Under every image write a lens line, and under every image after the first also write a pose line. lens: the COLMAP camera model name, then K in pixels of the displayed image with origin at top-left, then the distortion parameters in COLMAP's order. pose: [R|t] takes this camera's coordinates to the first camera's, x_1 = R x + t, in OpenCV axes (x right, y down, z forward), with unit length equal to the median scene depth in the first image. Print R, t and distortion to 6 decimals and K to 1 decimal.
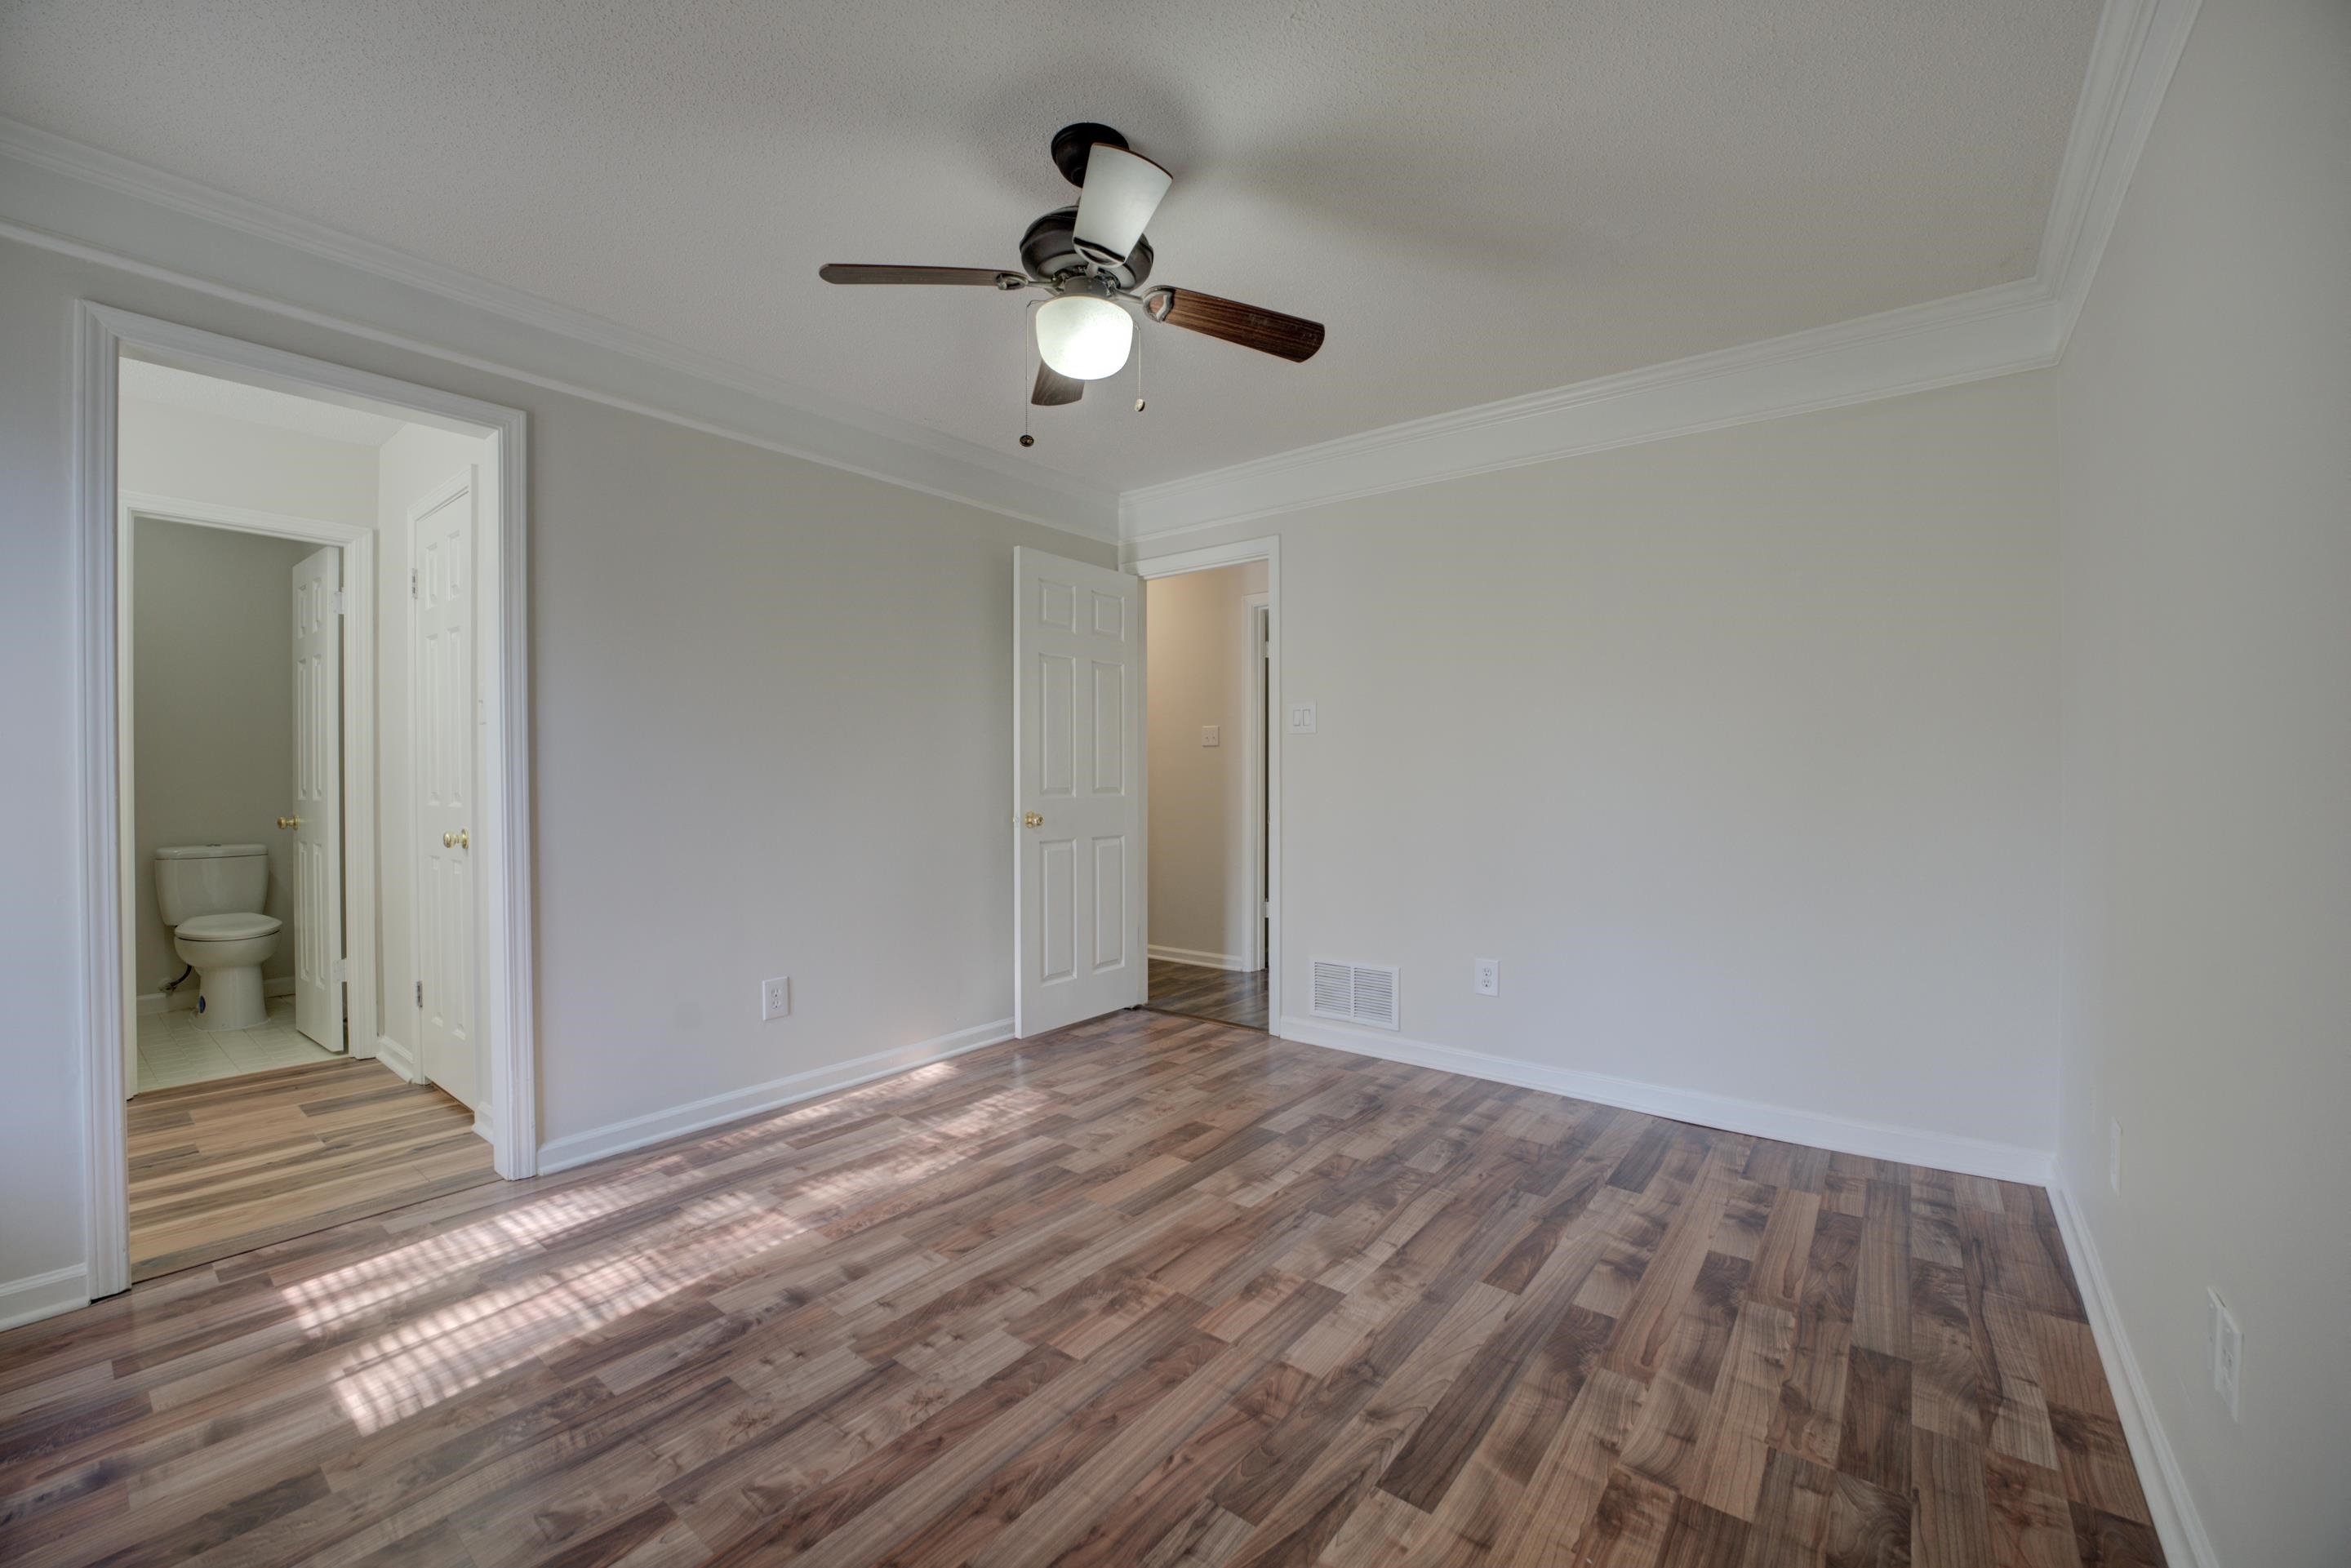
lens RADIAL K [[943.2, 0, 1180.0], [0, 943.2, 784.1], [0, 0, 1]] dist [-0.028445, 0.002945]
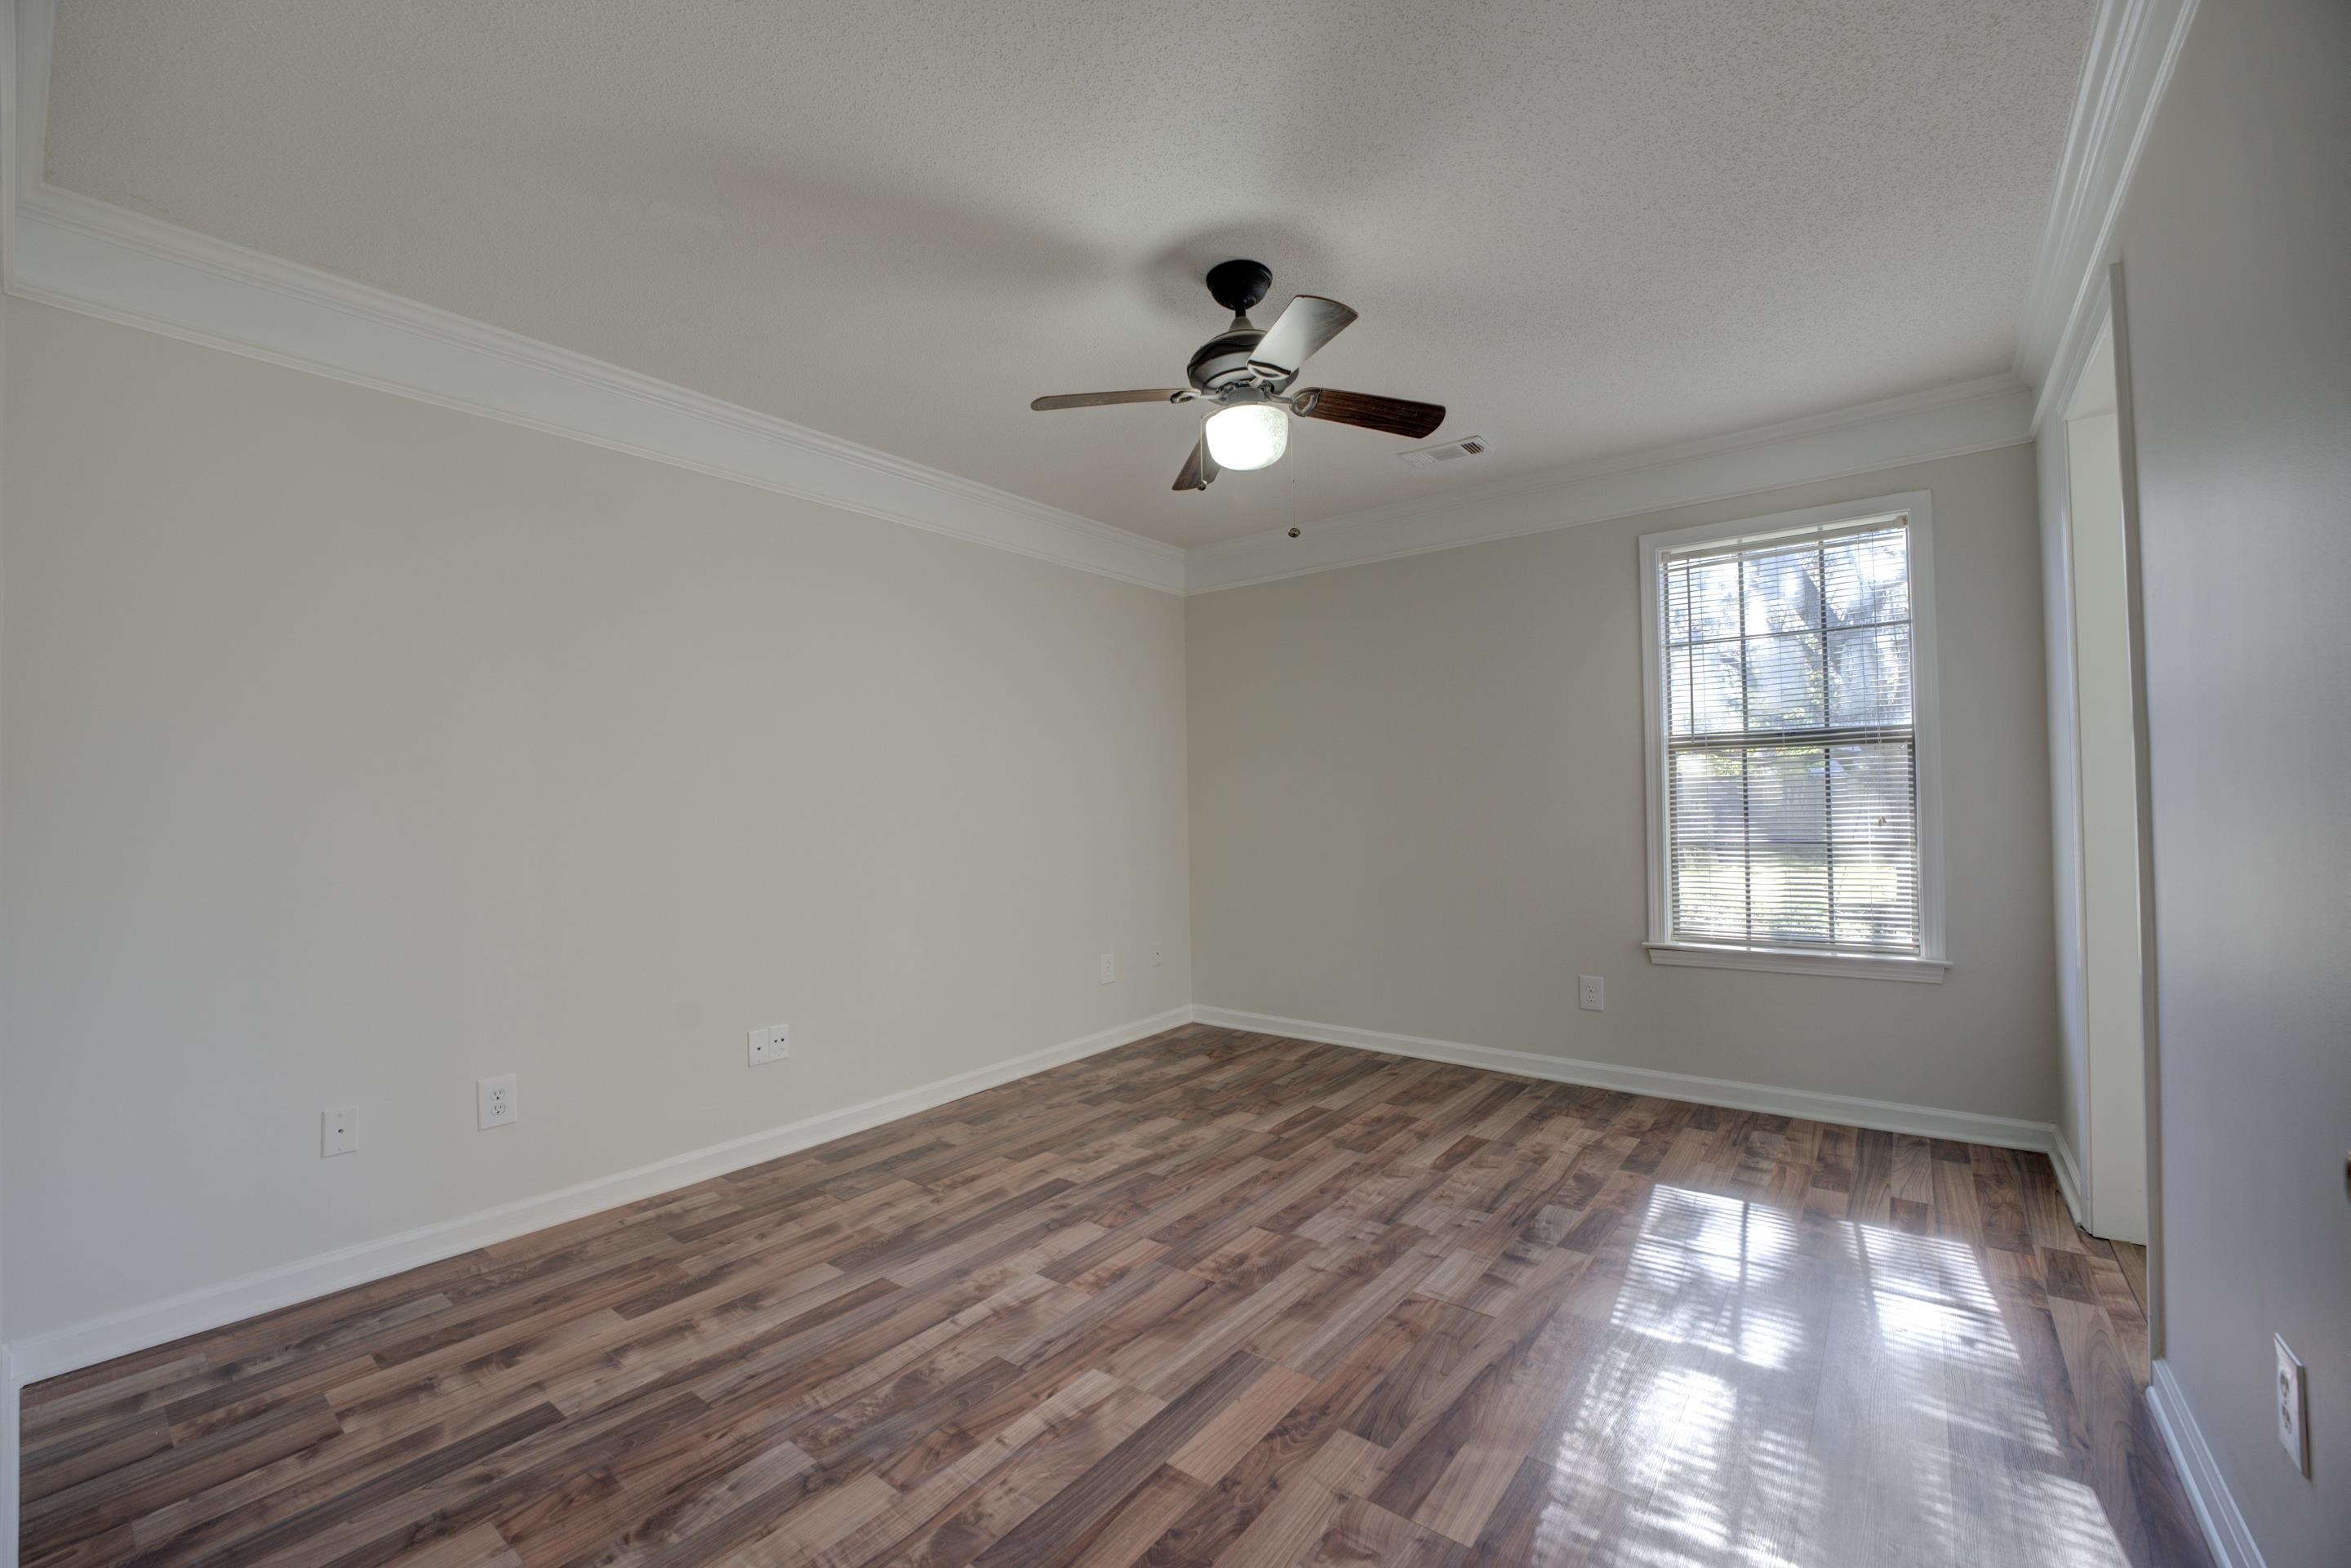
lens RADIAL K [[943.2, 0, 1177.0], [0, 943.2, 793.5], [0, 0, 1]] dist [-0.028445, 0.002945]
pose [[-0.999802, 0.019830, 0.001582, -0.005775], [0.019824, 0.999796, -0.003898, -0.025312], [-0.001659, -0.003866, -0.999991, 2.125094]]
